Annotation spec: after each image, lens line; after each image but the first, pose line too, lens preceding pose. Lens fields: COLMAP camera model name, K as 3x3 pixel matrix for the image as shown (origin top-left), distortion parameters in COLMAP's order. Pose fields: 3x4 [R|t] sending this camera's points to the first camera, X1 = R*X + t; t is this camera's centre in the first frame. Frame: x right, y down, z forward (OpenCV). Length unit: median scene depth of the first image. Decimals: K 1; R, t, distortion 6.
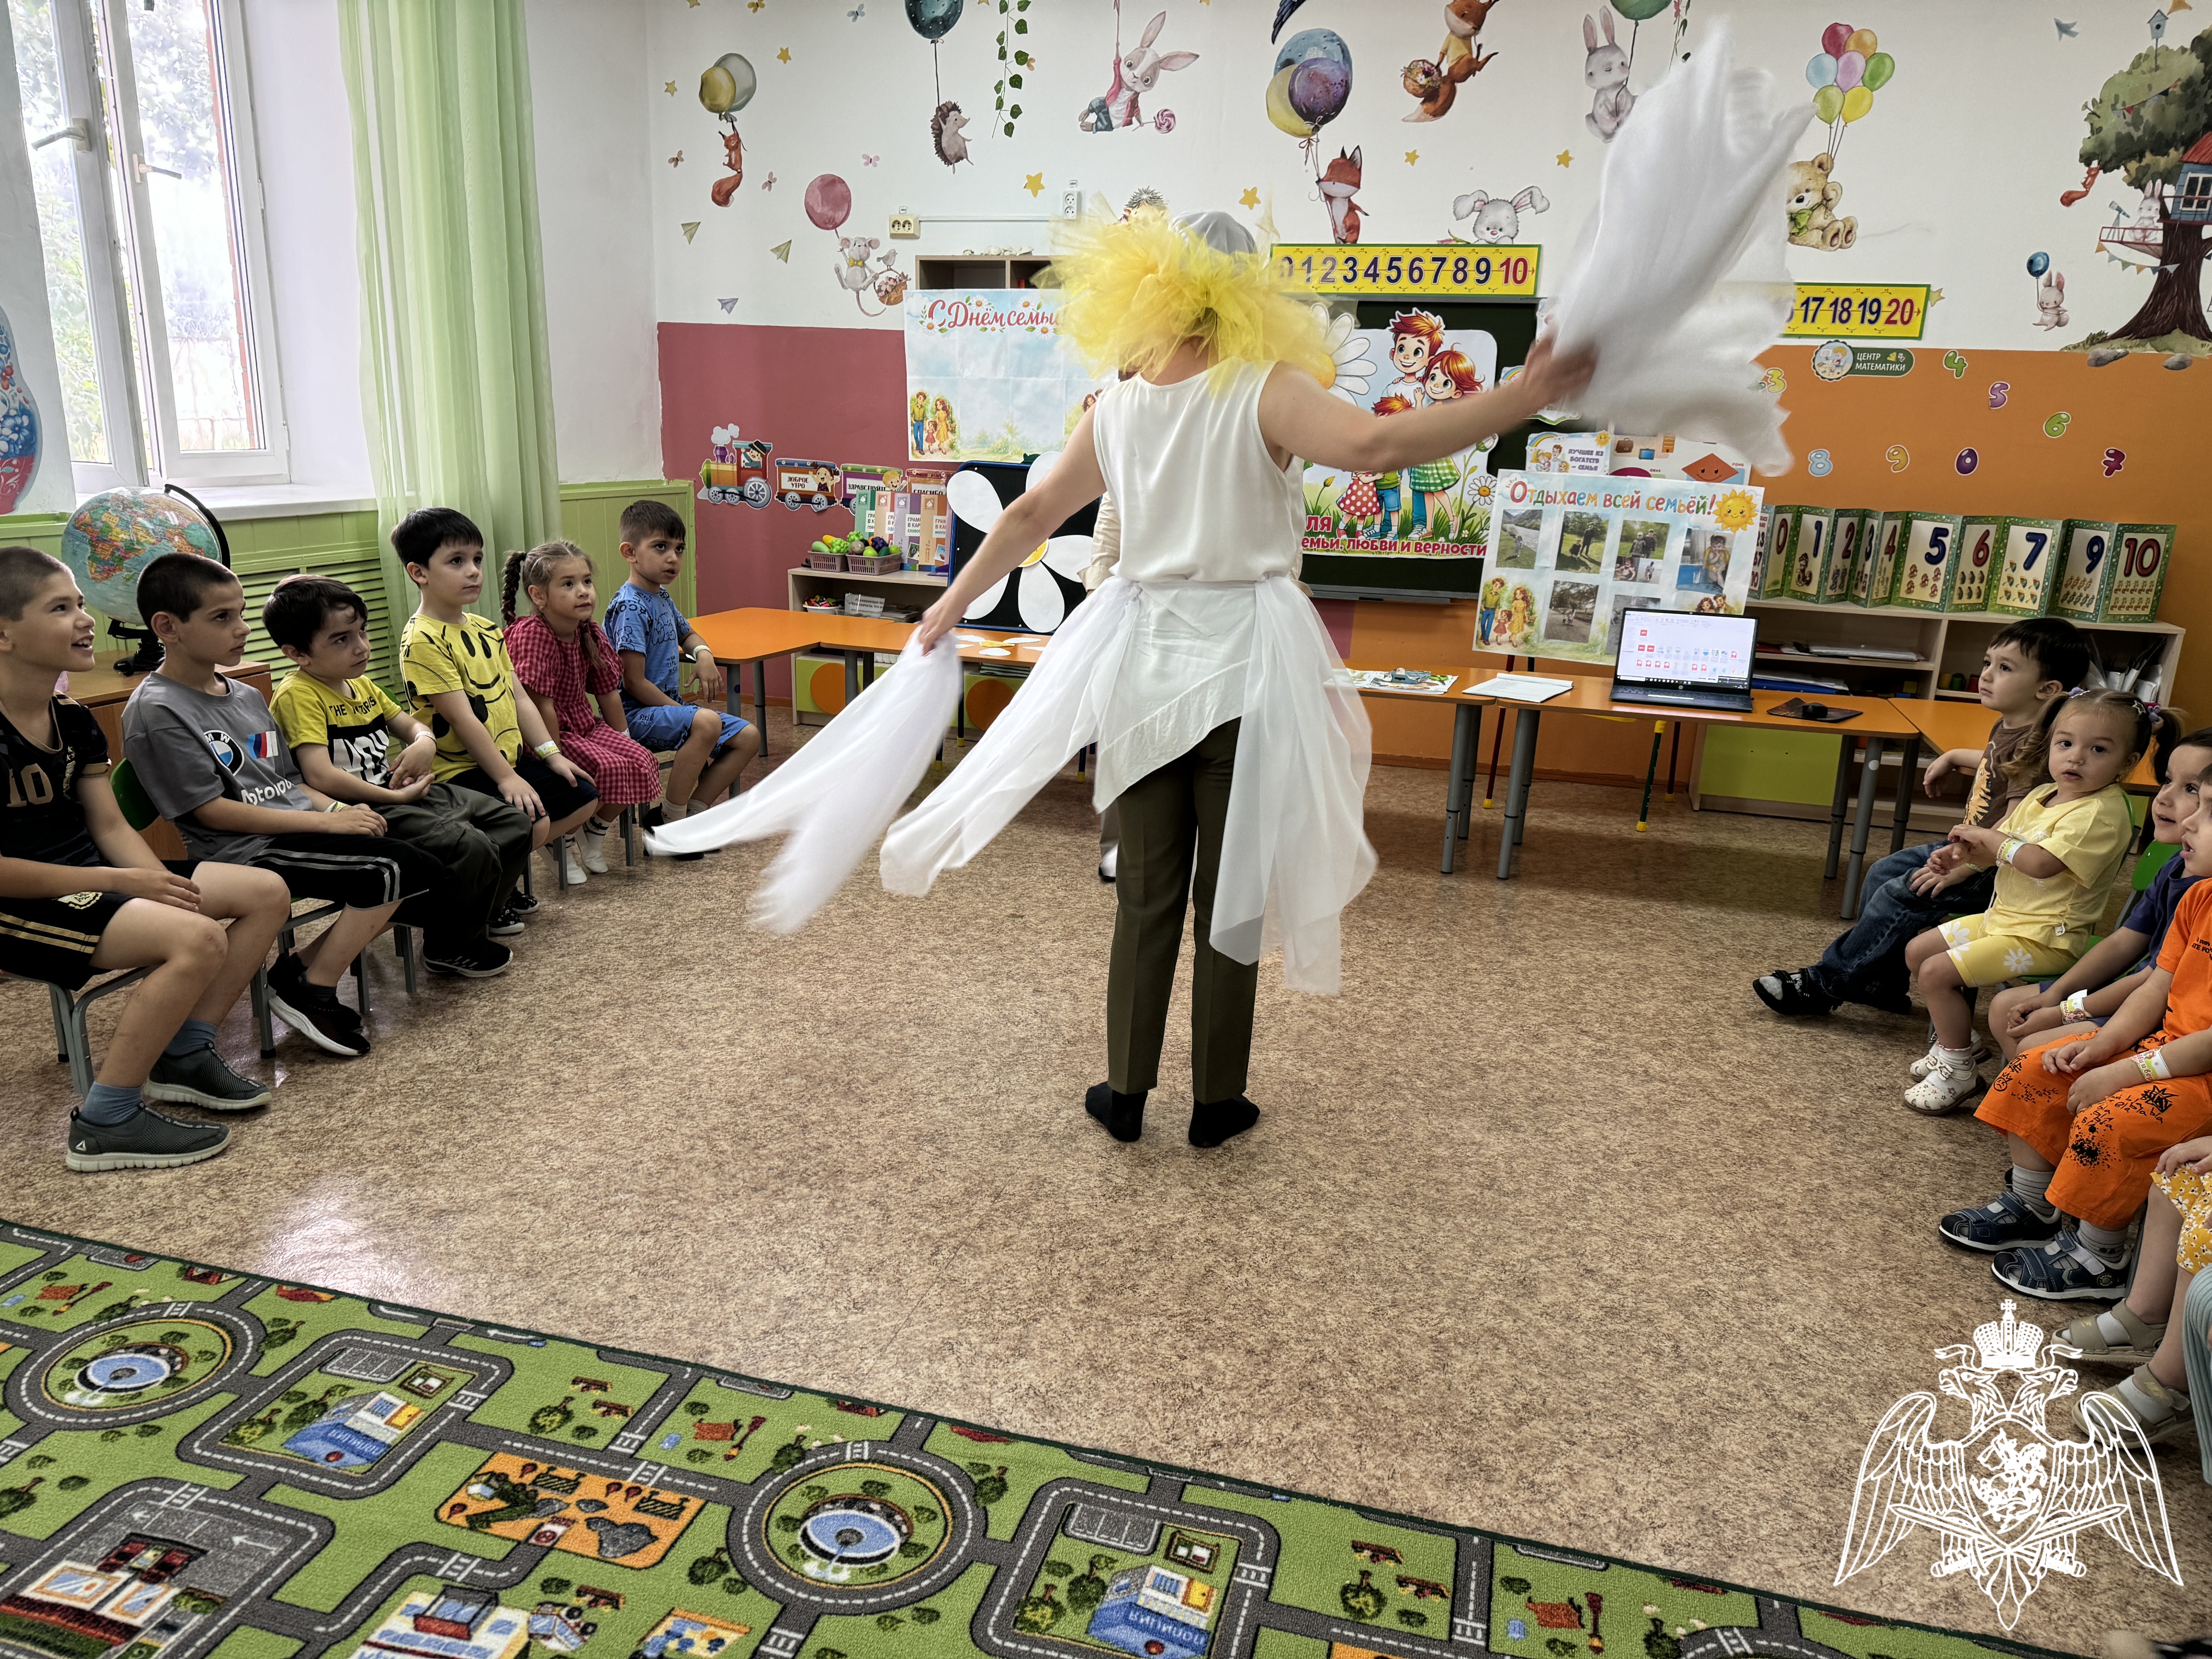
lens RADIAL K [[1553.4, 0, 1109.3], [0, 1553.4, 858.7], [0, 0, 1]] dist [0.045879, -0.059203]
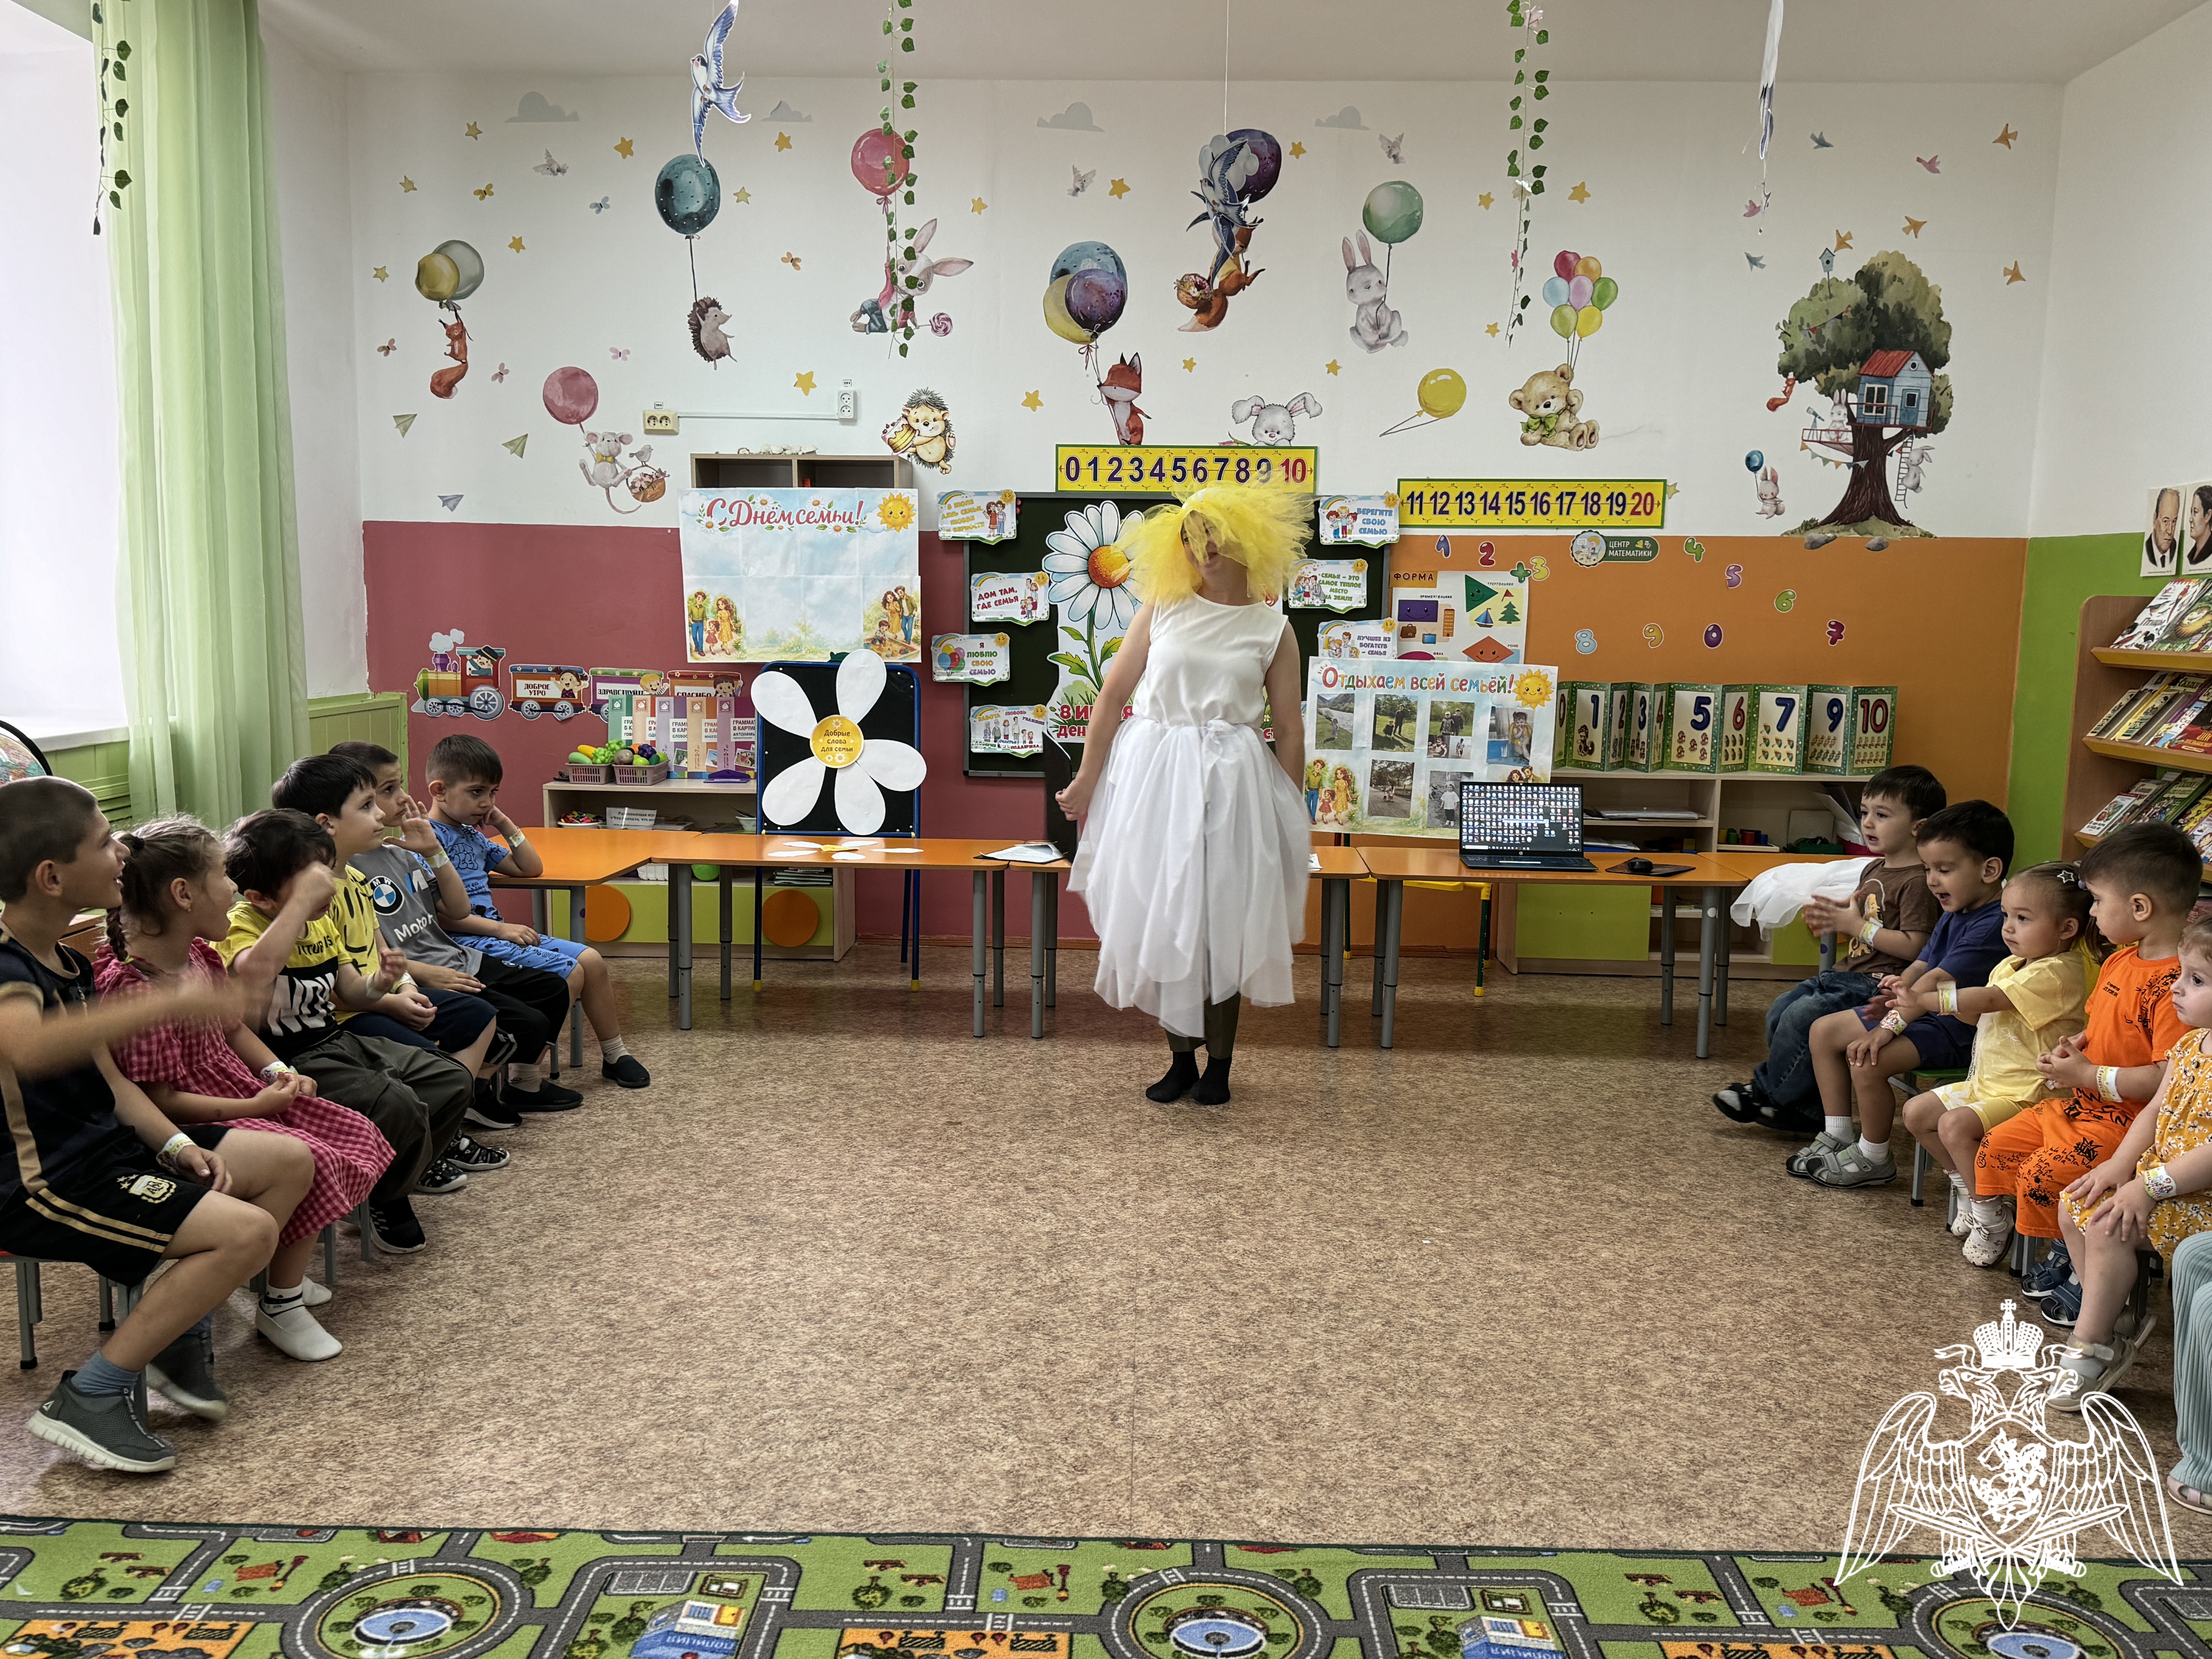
lens RADIAL K [[1817.8, 0, 1109.1], [0, 1817.8, 851.7], [0, 0, 1]] dist [0.093740, -0.152266]
pose [[0.966758, -0.056237, 0.249431, -0.185174], [0.089317, 0.988336, -0.123347, 0.014222], [-0.239585, 0.141525, 0.960505, -0.104451]]
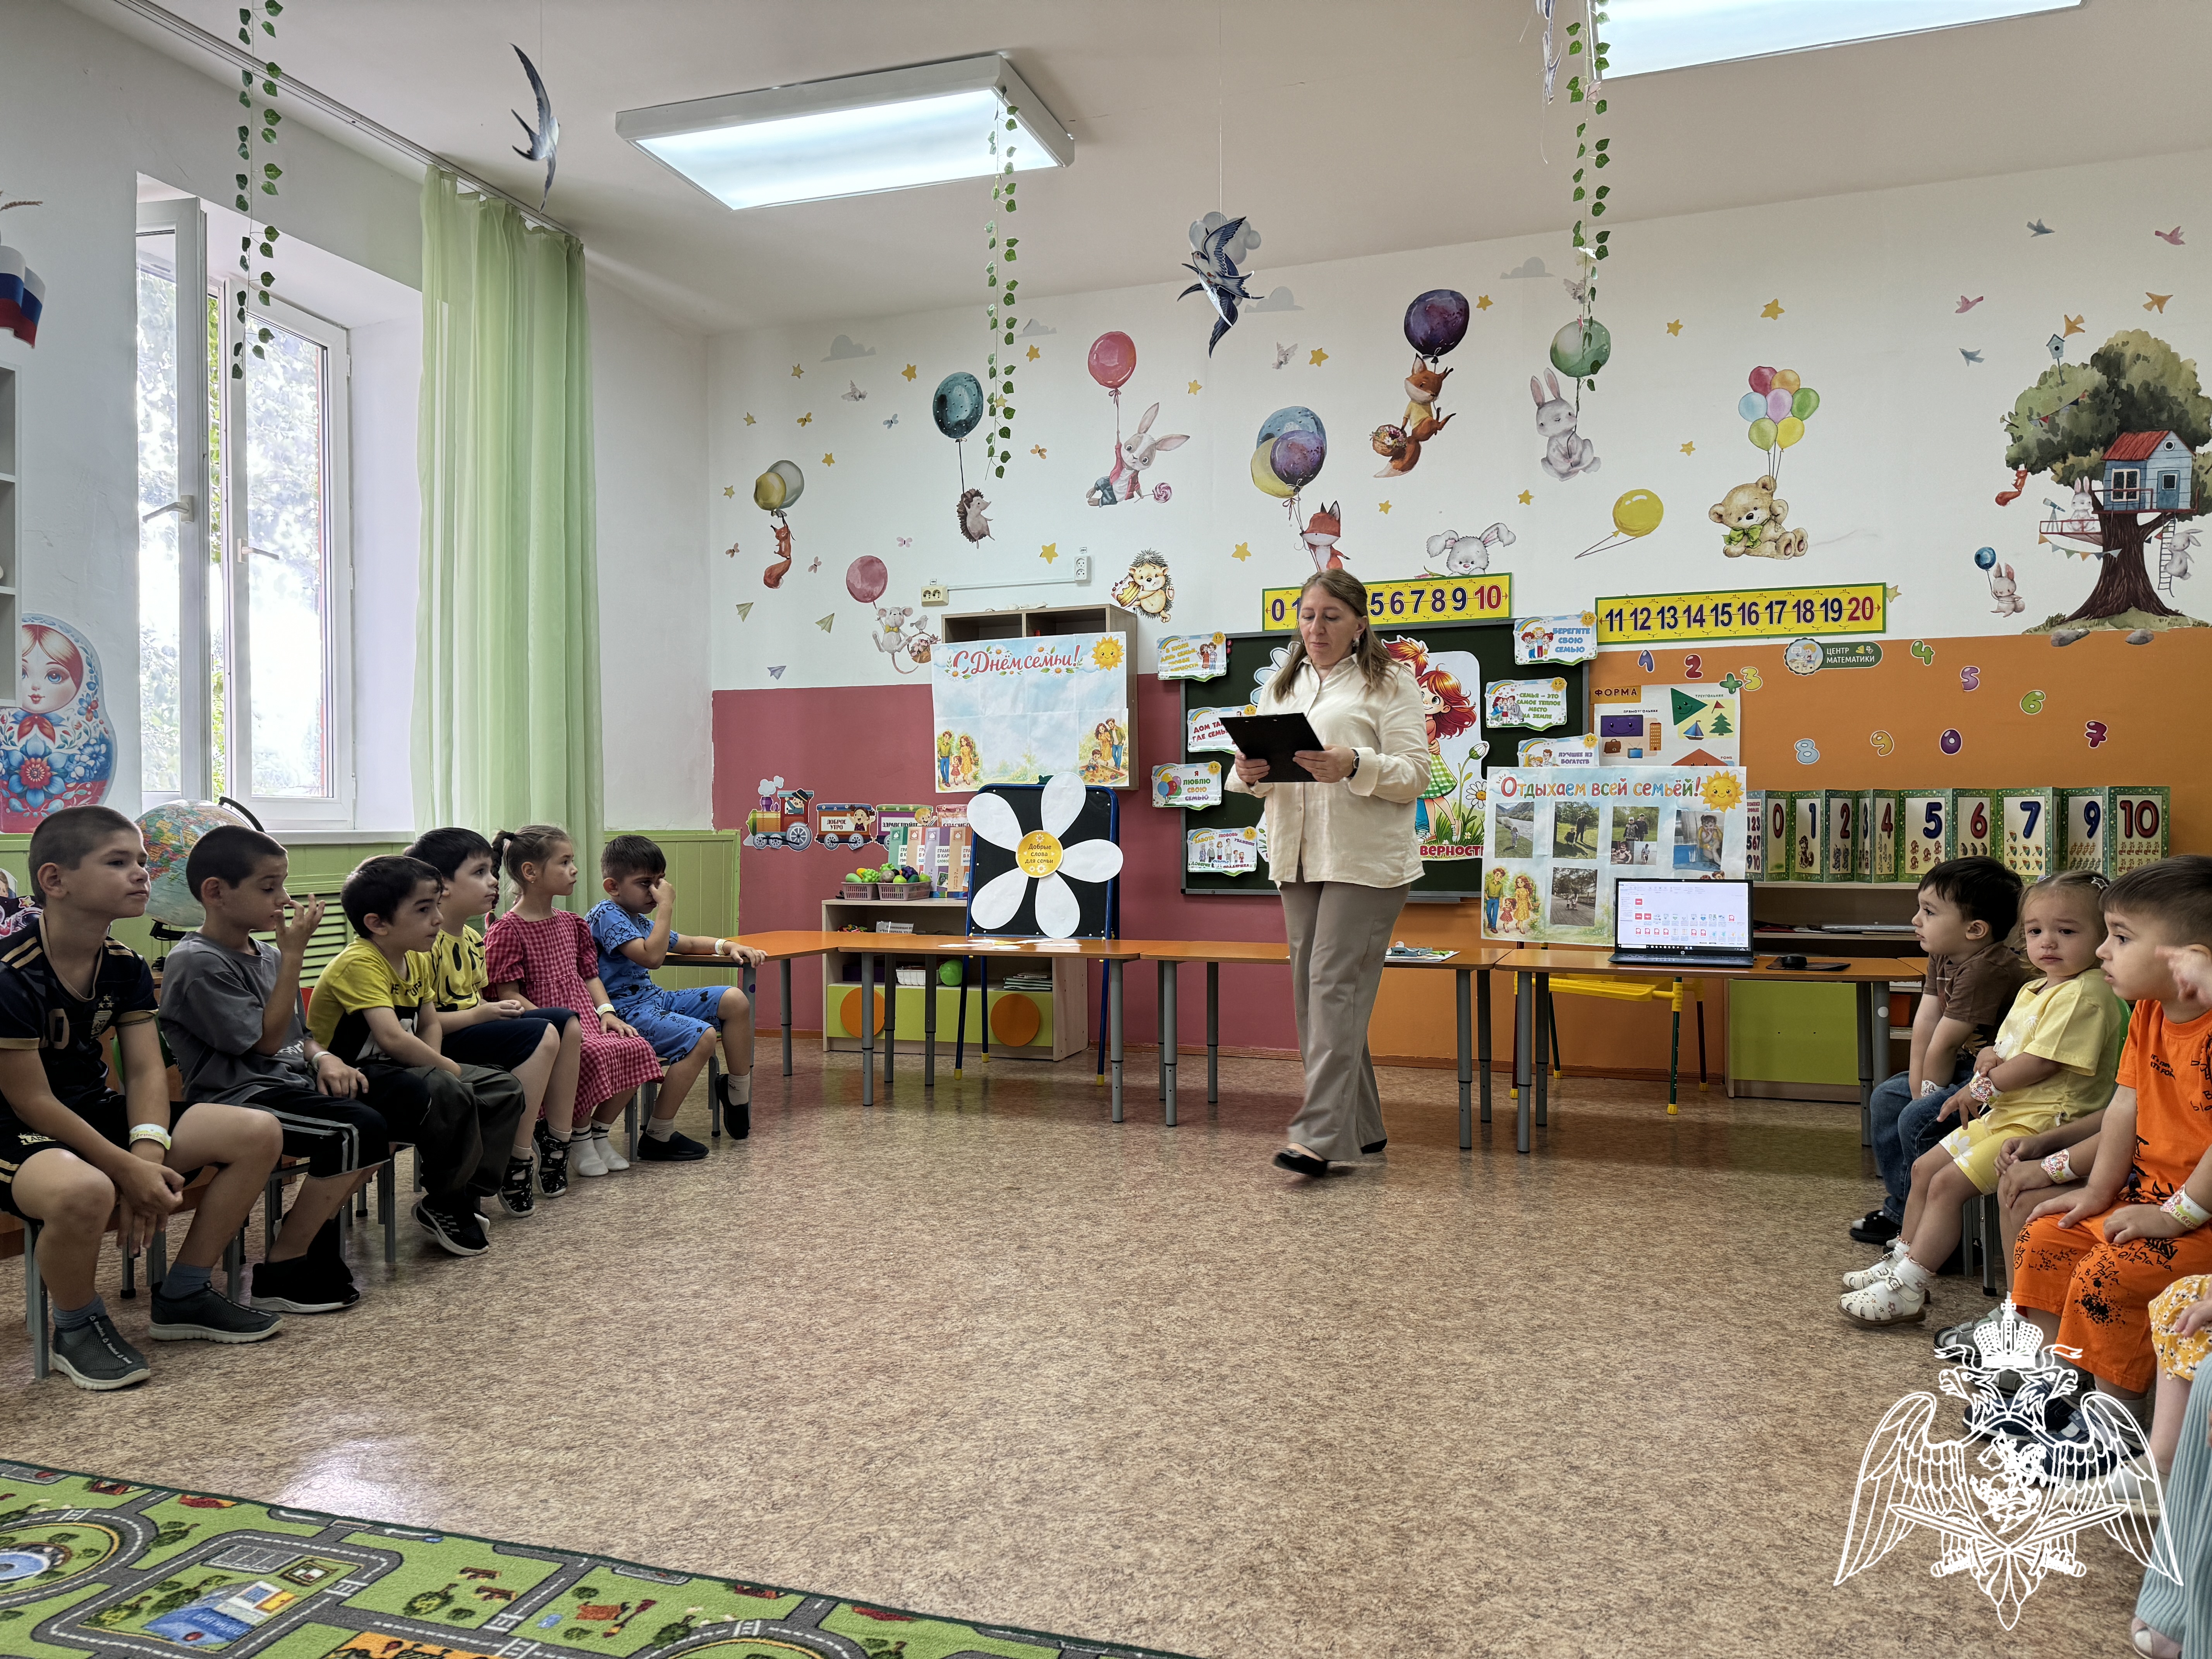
lens RADIAL K [[1553.4, 0, 1110.4], [0, 1553.4, 836.5], [0, 0, 1]] dist [0.045879, -0.059203]
pose [[0.998114, -0.040382, -0.046238, 0.043175], [0.026387, 0.962272, -0.270808, 0.069697], [0.055429, 0.269077, 0.961522, -0.000475]]
